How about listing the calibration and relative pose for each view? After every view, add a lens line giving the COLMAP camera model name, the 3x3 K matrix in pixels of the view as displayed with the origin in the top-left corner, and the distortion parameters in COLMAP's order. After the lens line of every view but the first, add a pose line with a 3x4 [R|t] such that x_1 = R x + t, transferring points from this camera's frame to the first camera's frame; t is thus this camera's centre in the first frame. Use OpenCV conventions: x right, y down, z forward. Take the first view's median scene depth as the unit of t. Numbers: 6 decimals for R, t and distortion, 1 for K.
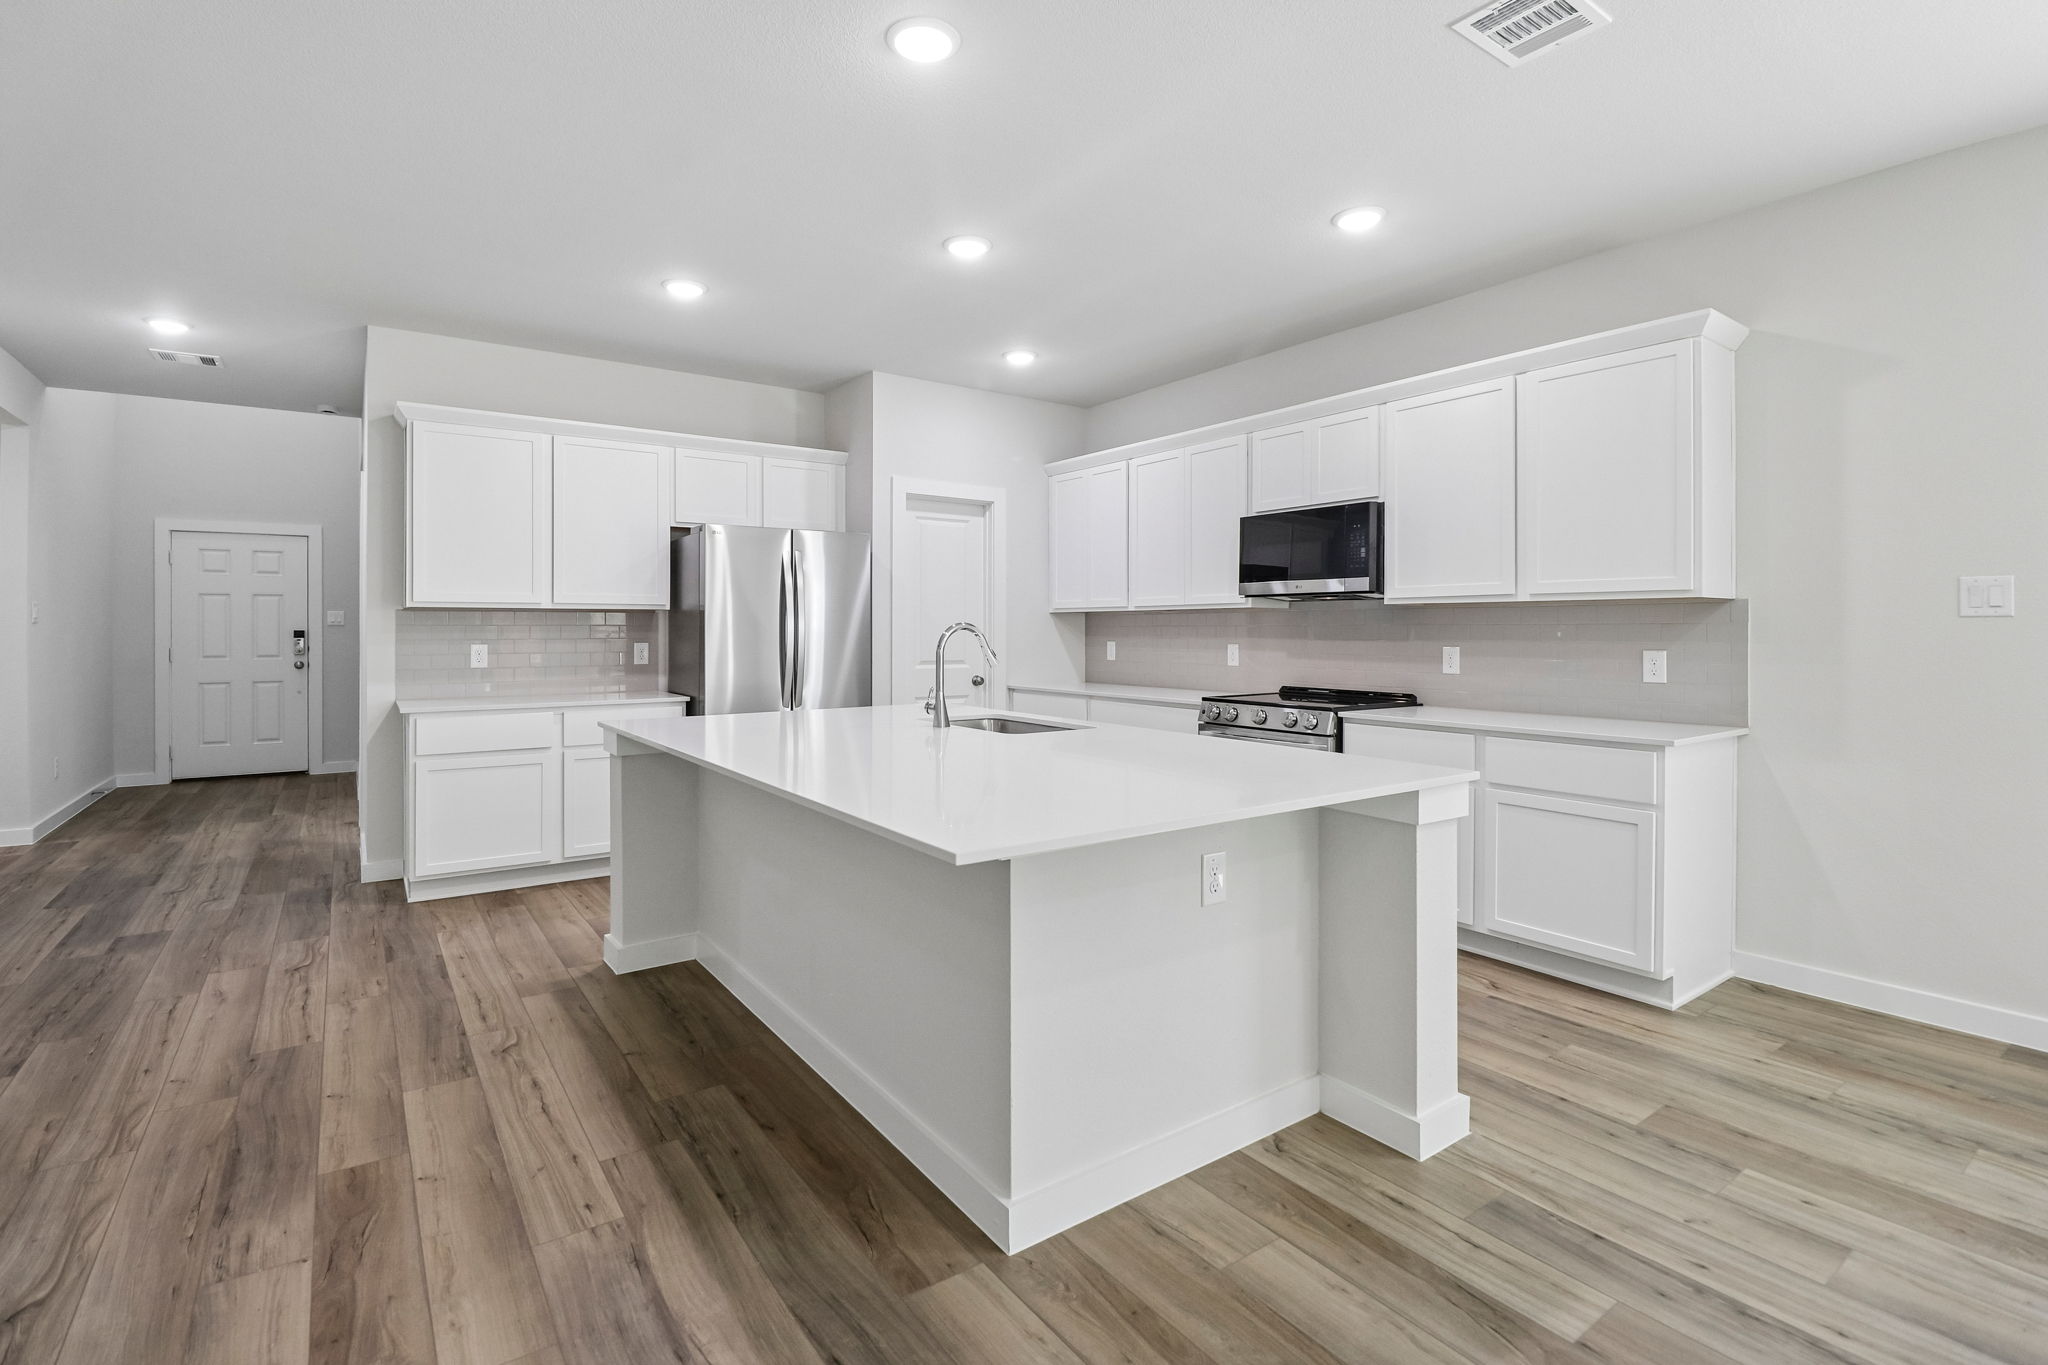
lens RADIAL K [[962.5, 0, 1017.9], [0, 962.5, 636.6], [0, 0, 1]] dist [-0.005427, -0.013766]
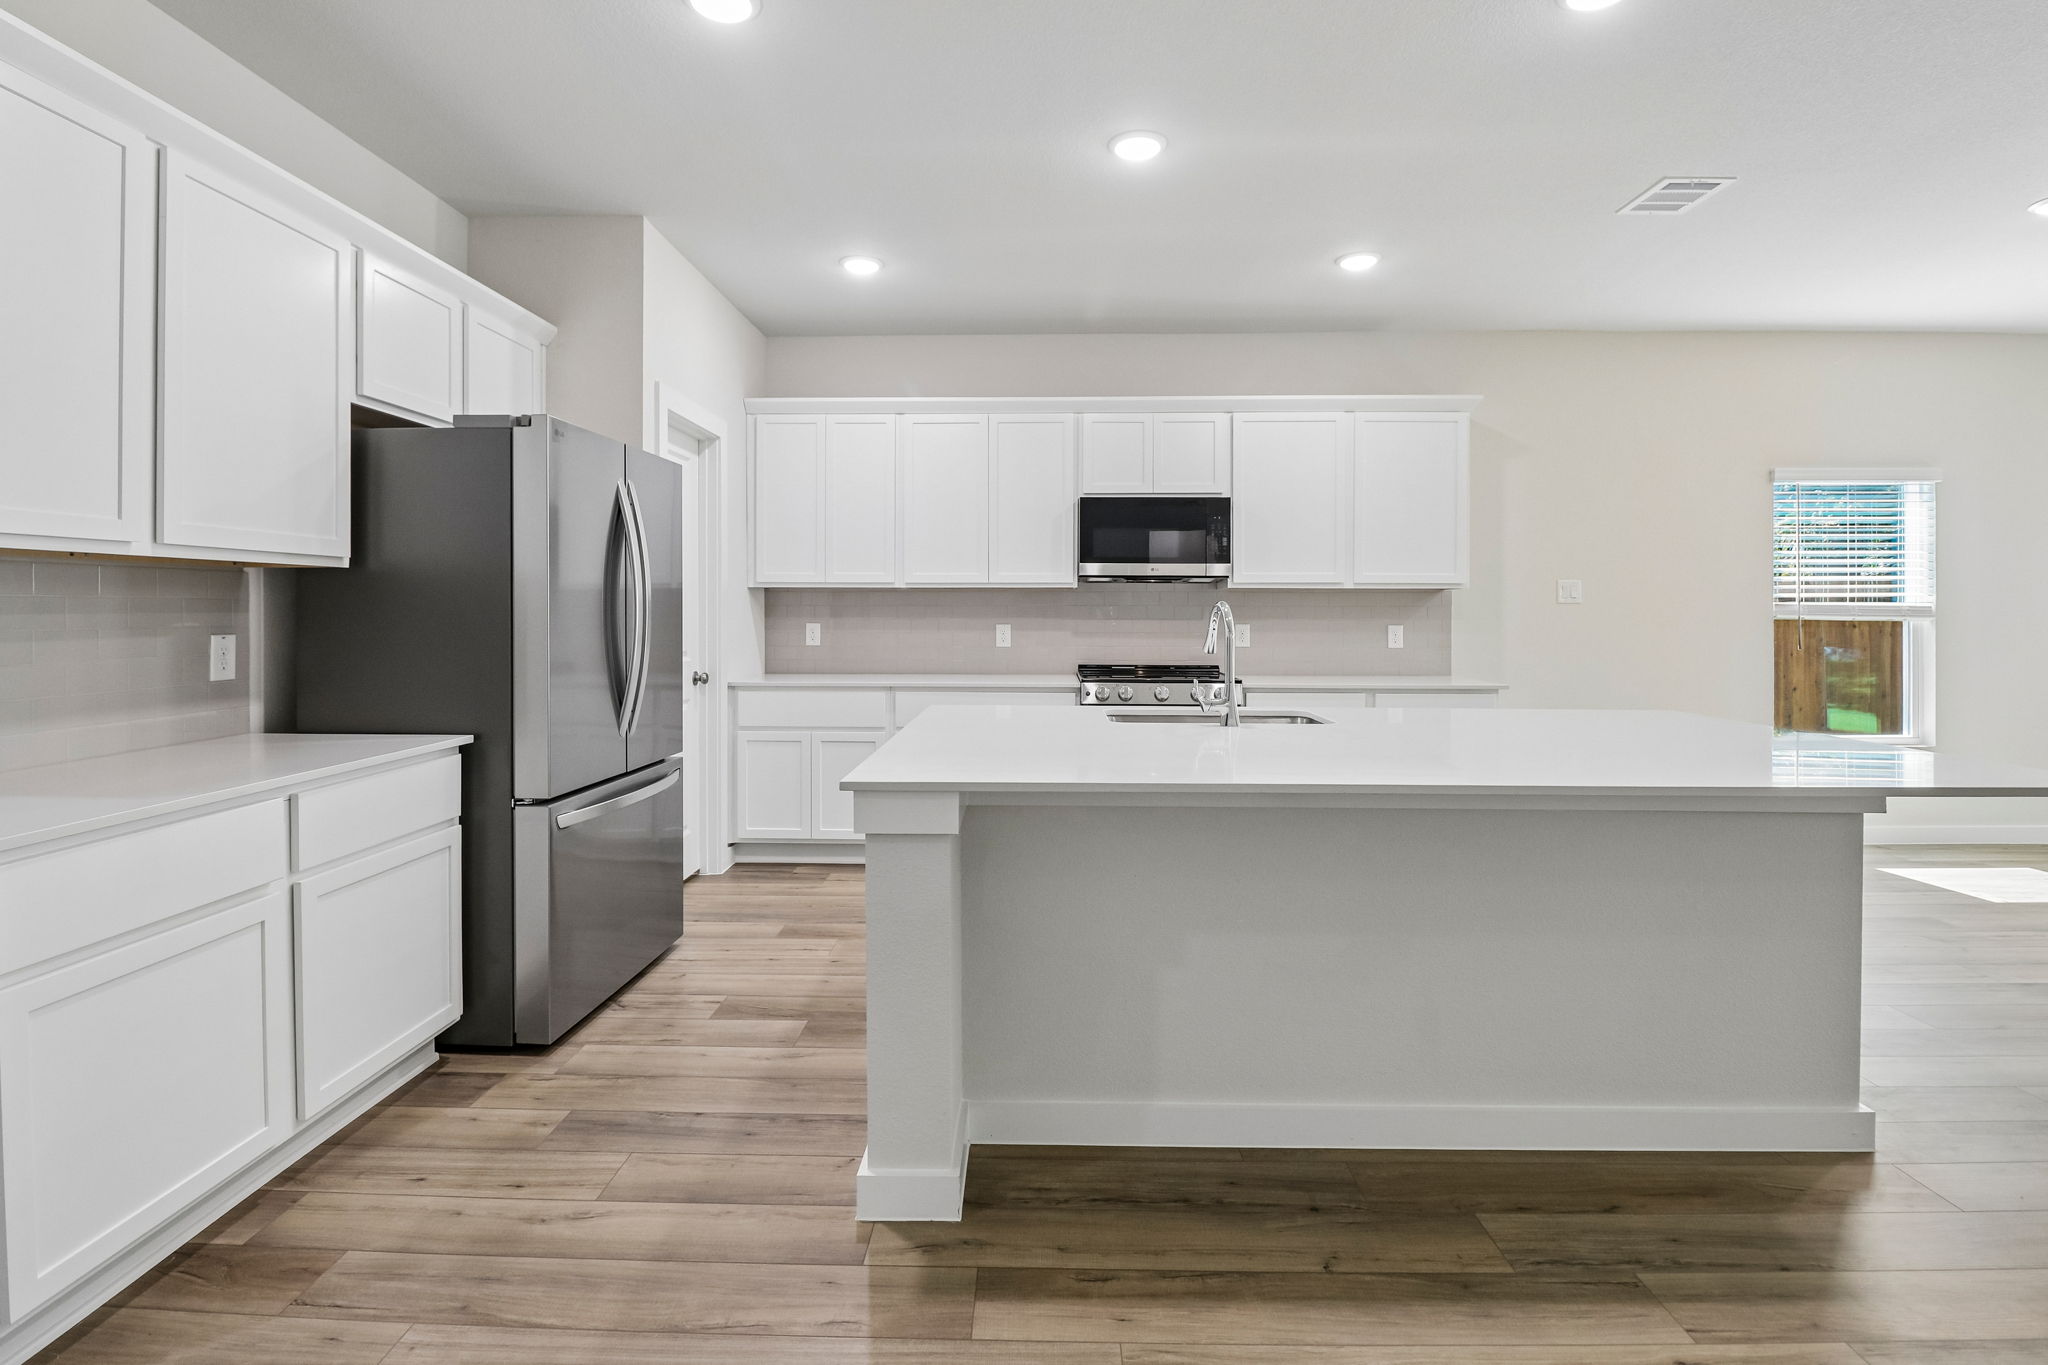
lens RADIAL K [[962.5, 0, 1017.9], [0, 962.5, 636.6], [0, 0, 1]] dist [-0.005427, -0.013766]
pose [[0.596075, -0.020821, 0.802658, -0.641687], [0.003177, 0.999717, 0.023573, -0.003220], [-0.802922, -0.011501, 0.595973, 0.487450]]
